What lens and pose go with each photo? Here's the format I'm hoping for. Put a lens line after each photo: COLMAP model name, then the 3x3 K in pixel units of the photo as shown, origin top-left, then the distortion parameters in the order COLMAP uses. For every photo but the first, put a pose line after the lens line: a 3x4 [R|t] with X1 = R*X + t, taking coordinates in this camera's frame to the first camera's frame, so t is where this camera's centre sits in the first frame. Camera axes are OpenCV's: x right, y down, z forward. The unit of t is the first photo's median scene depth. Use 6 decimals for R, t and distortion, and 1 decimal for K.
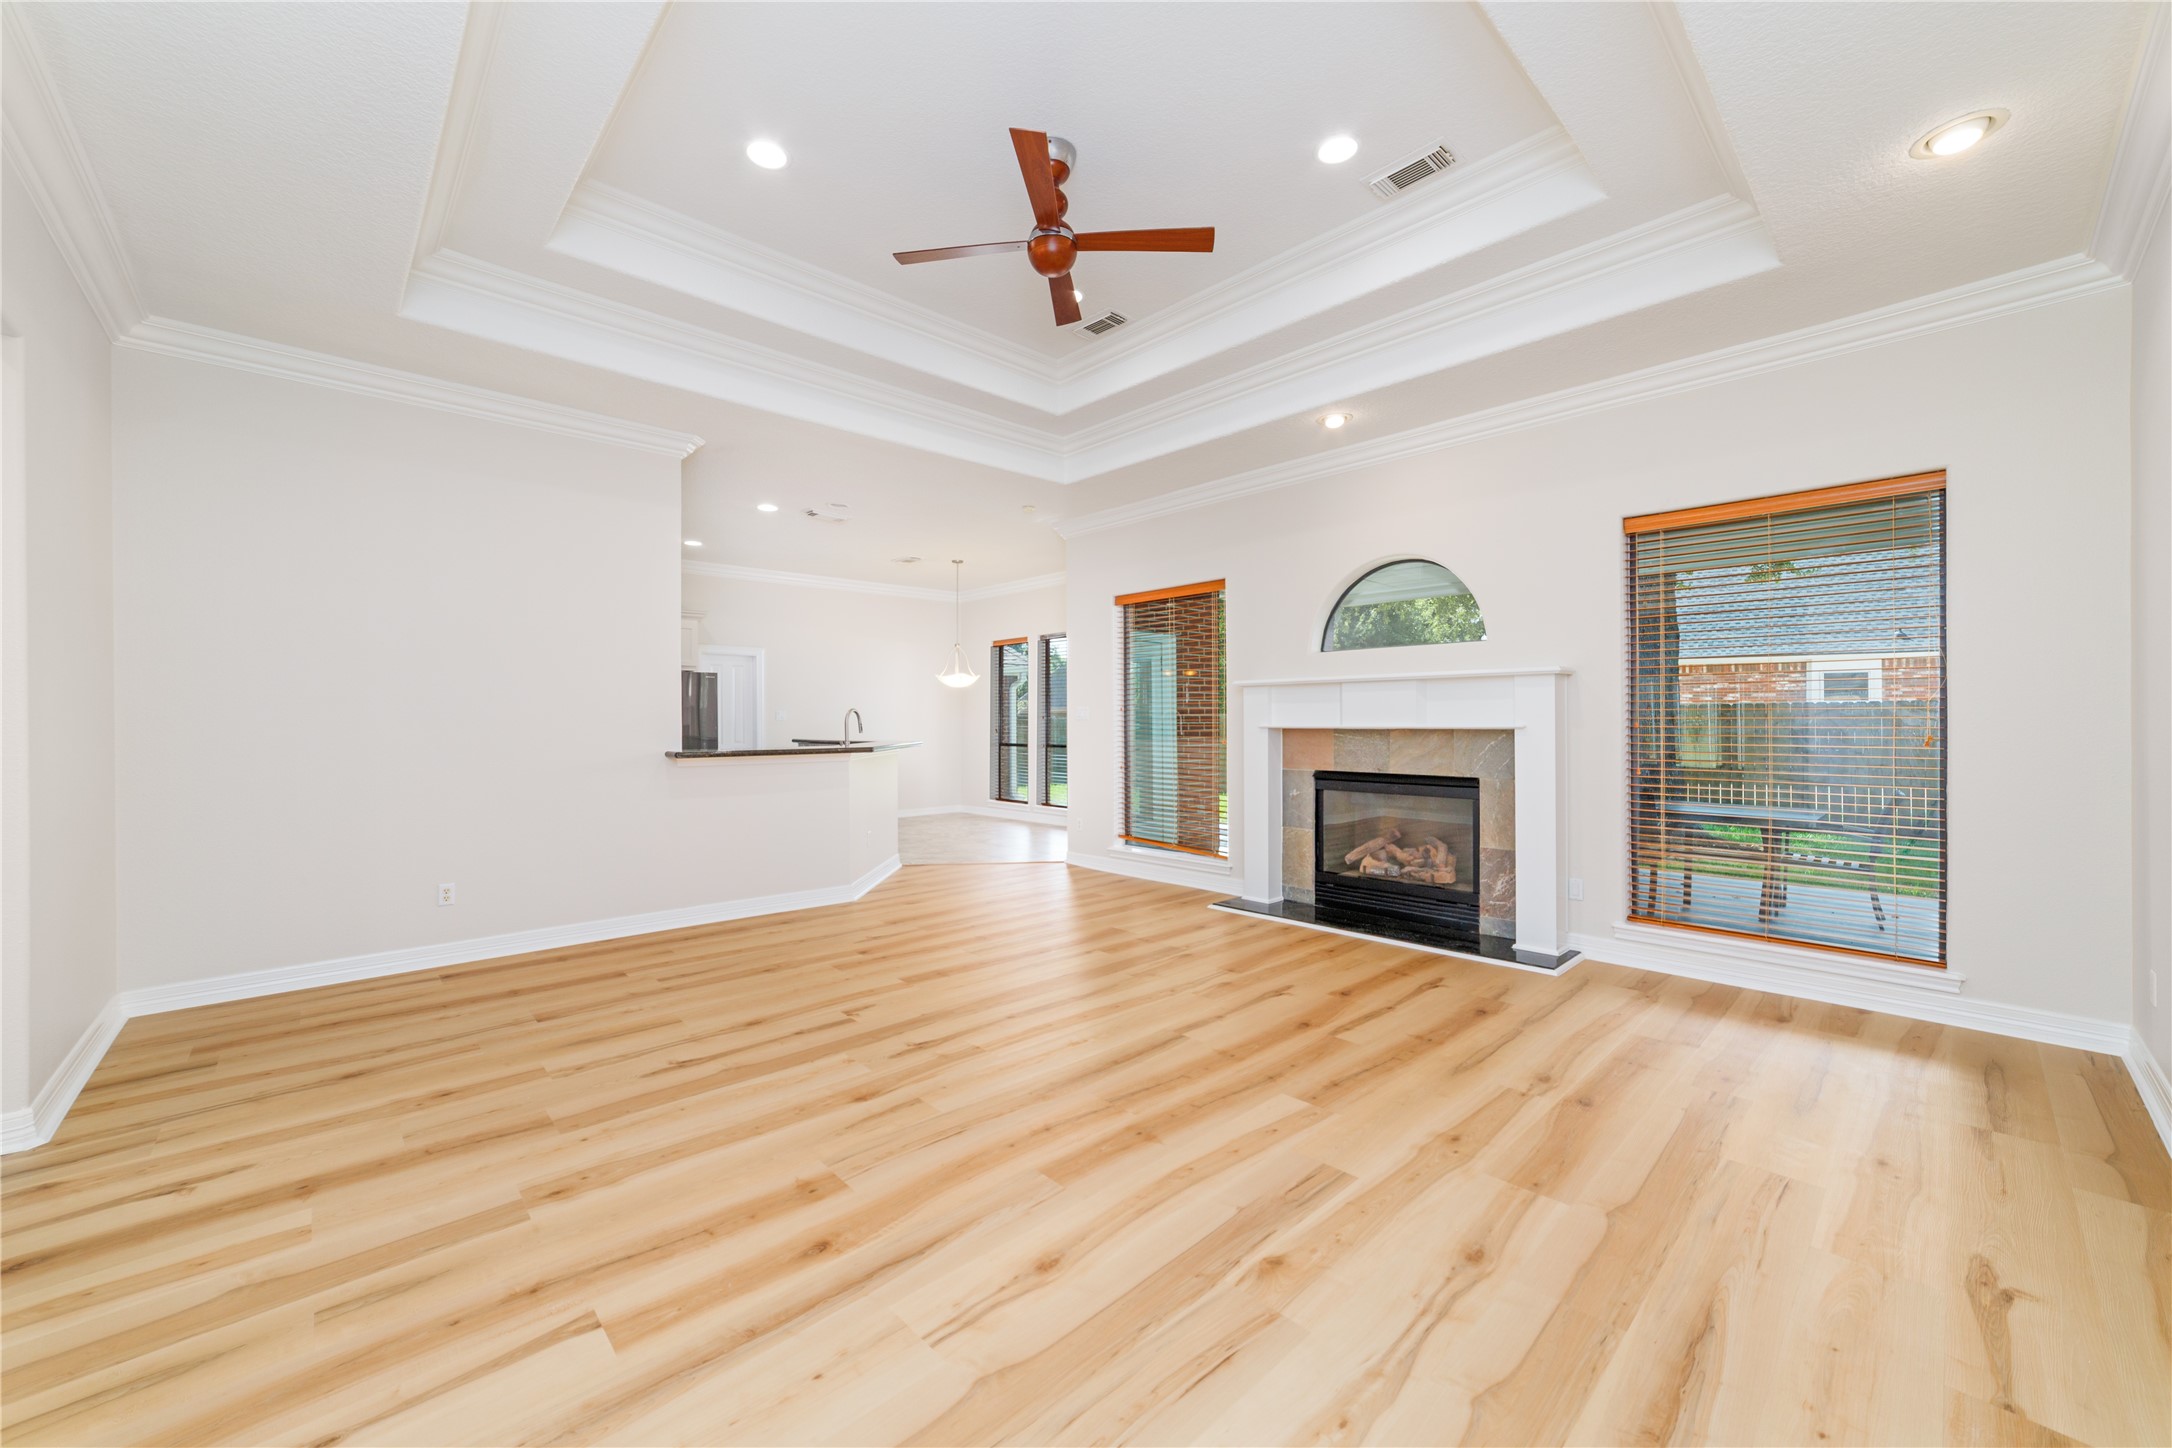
lens RADIAL K [[830.9, 0, 1081.0], [0, 830.9, 732.2], [0, 0, 1]] dist [-0.019276, 0.005102]
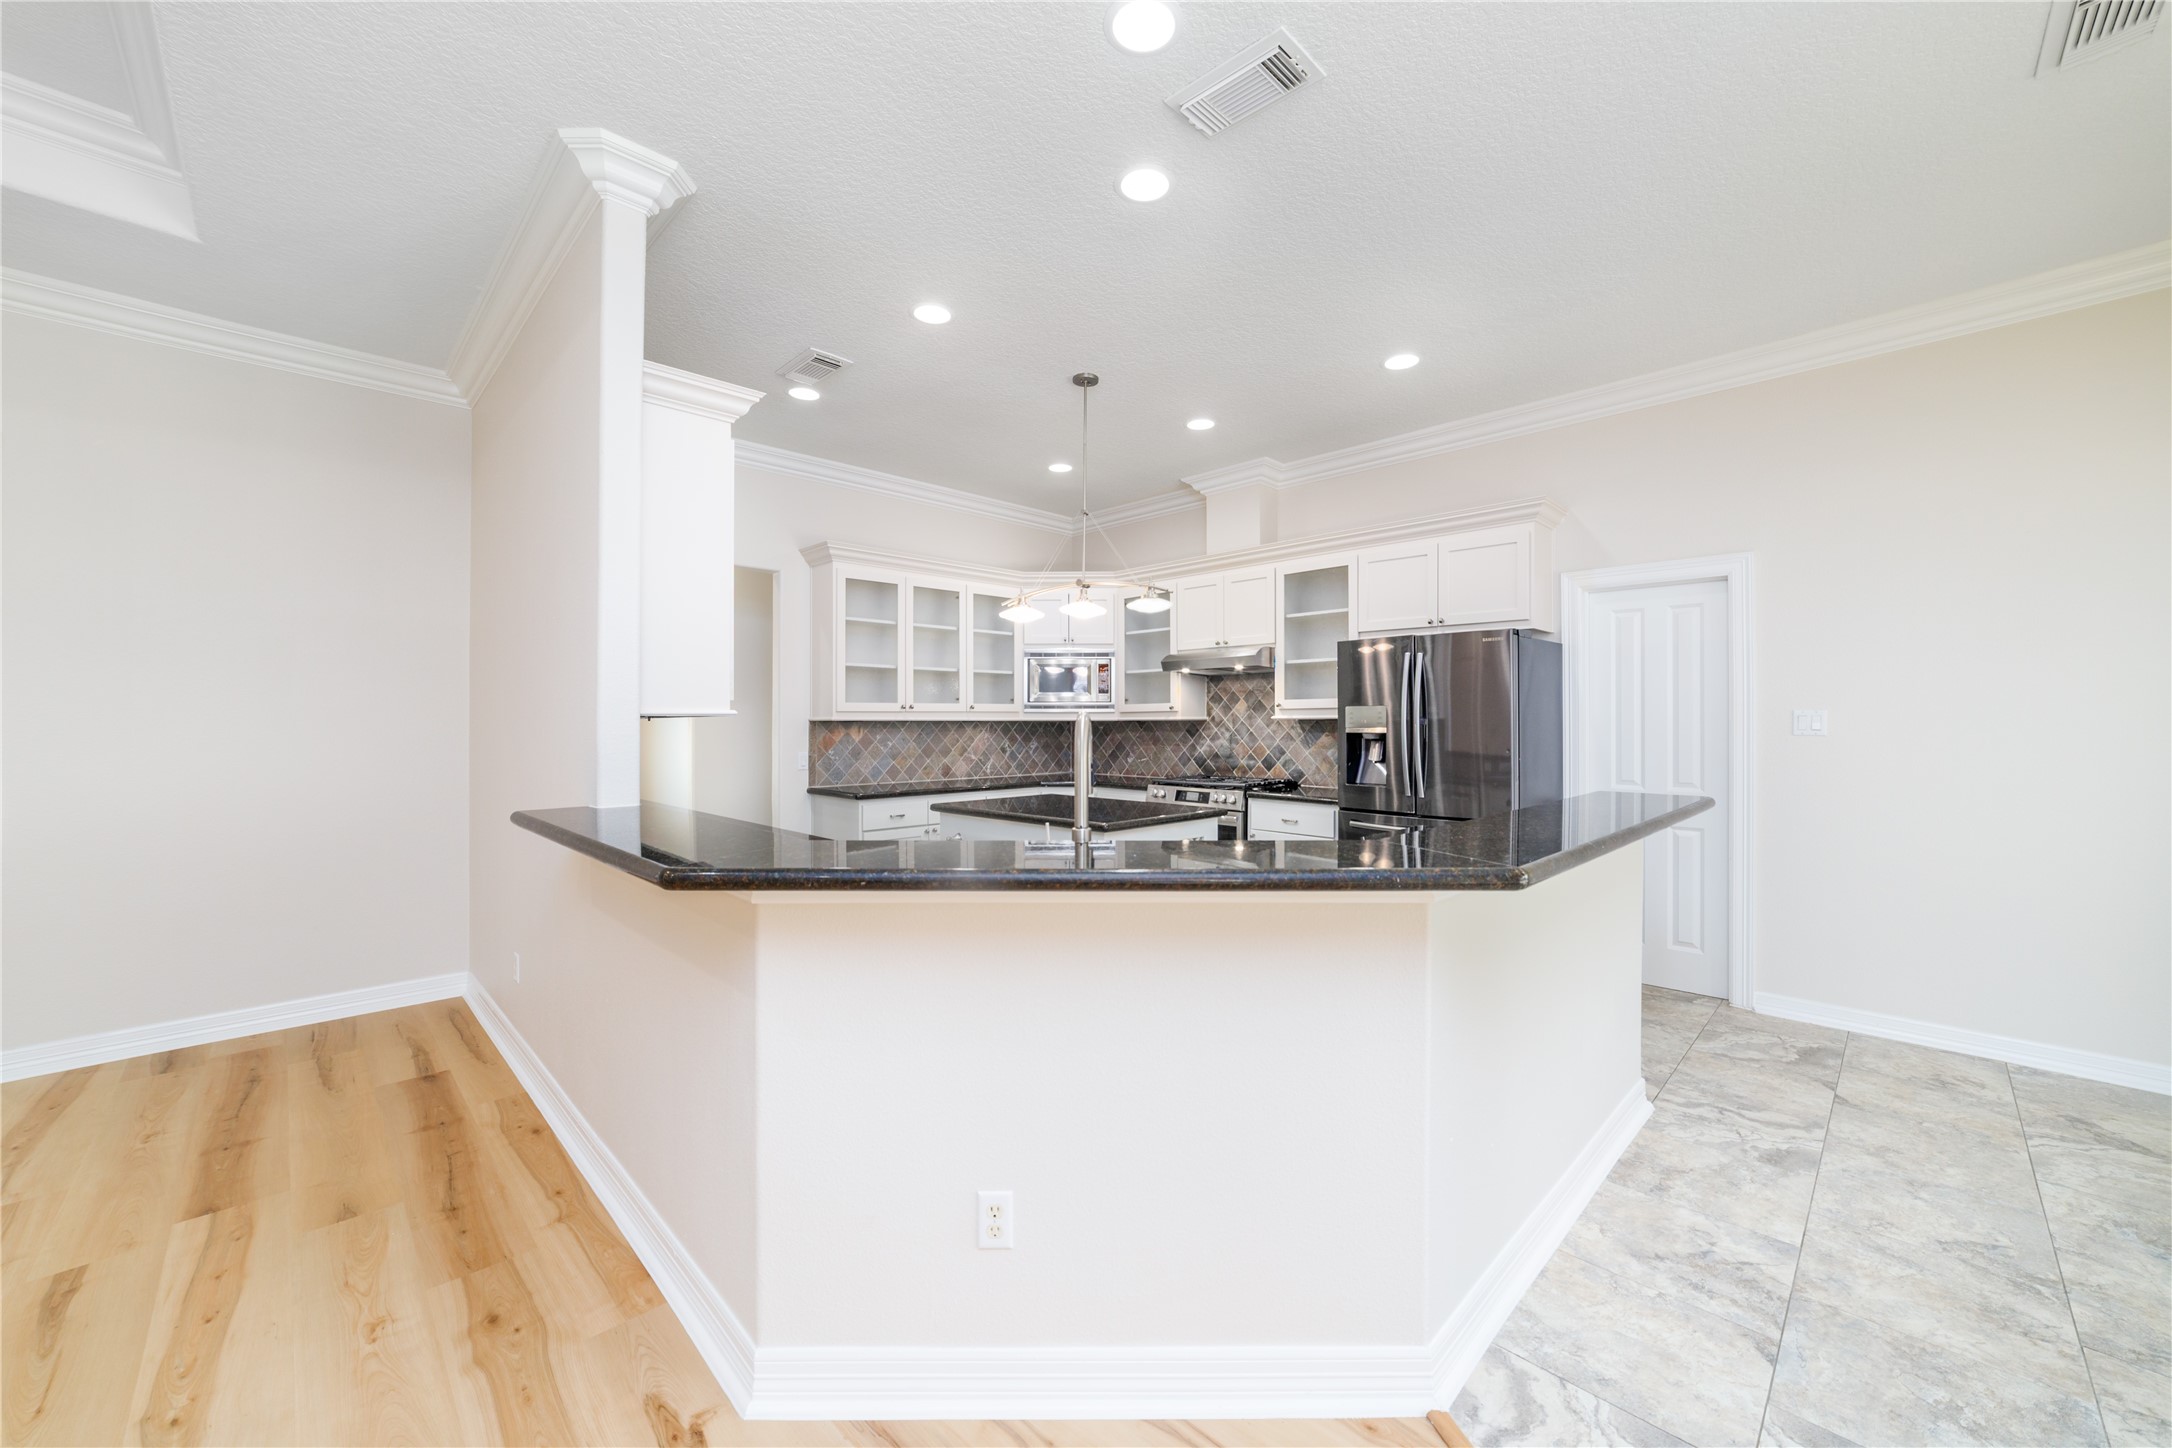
lens RADIAL K [[830.9, 0, 1087.1], [0, 830.9, 723.6], [0, 0, 1]] dist [-0.019276, 0.005102]
pose [[0.023124, 0.007170, -0.999707, -0.003310], [-0.014261, 0.999875, 0.006842, -0.045208], [0.999631, 0.014098, 0.023224, 1.620402]]
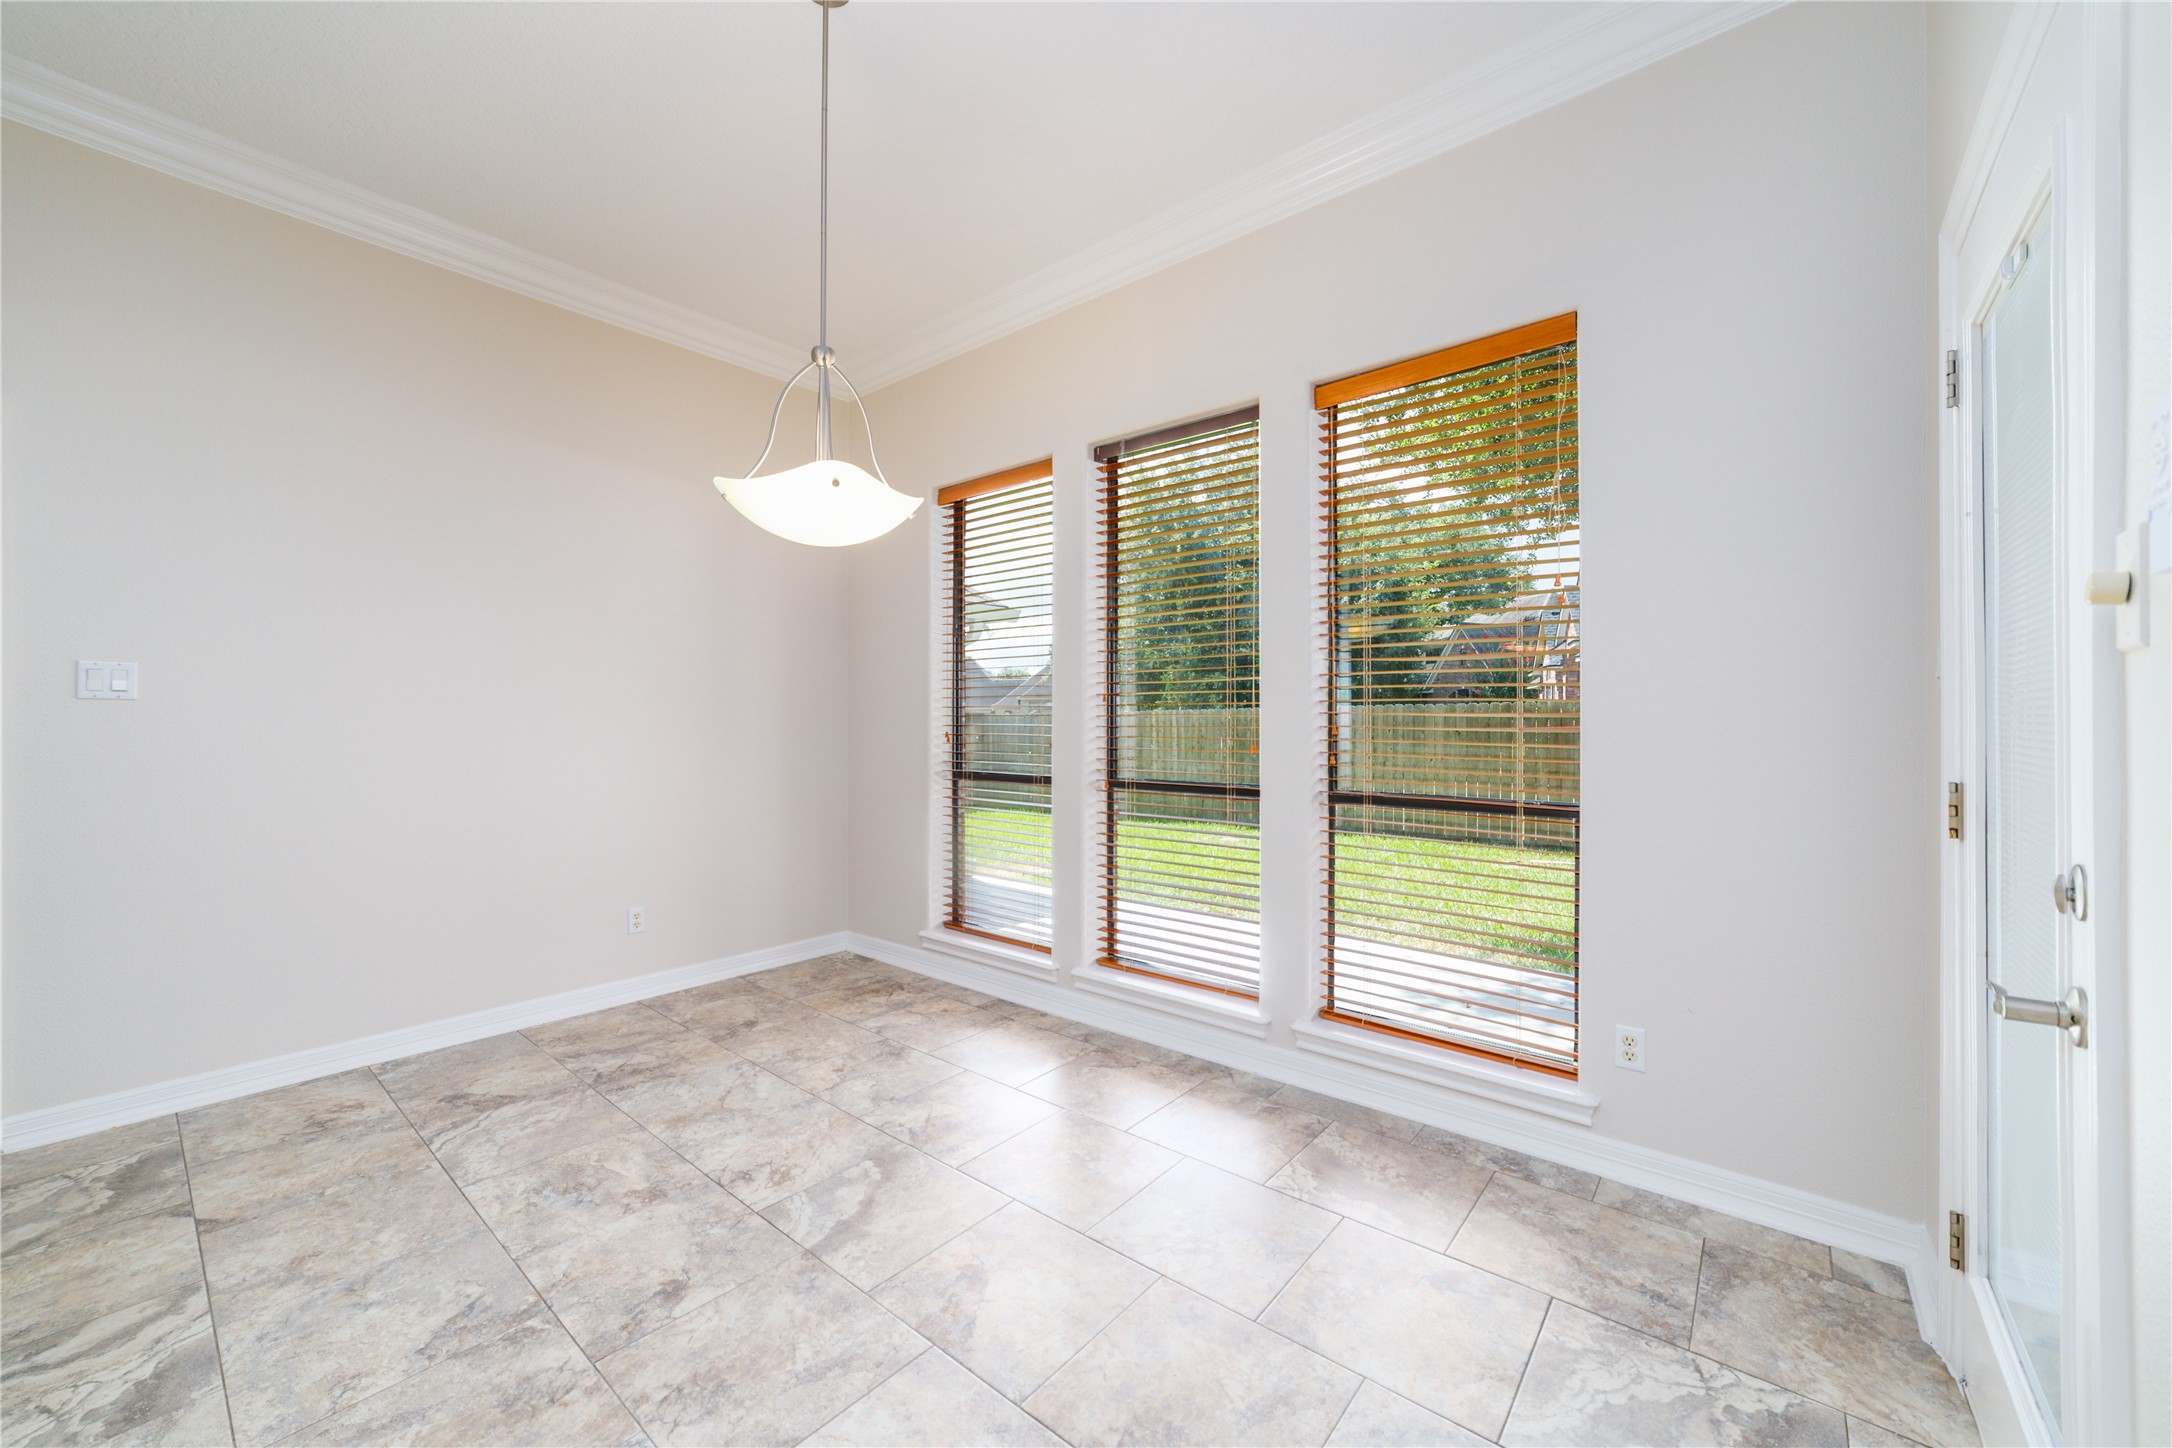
lens RADIAL K [[830.9, 0, 1099.1], [0, 830.9, 713.3], [0, 0, 1]] dist [-0.019276, 0.005102]
pose [[0.992403, 0.006393, 0.122860, -0.240596], [-0.003524, 0.999716, -0.023555, -0.013853], [-0.122976, 0.022943, 0.992144, 1.749875]]
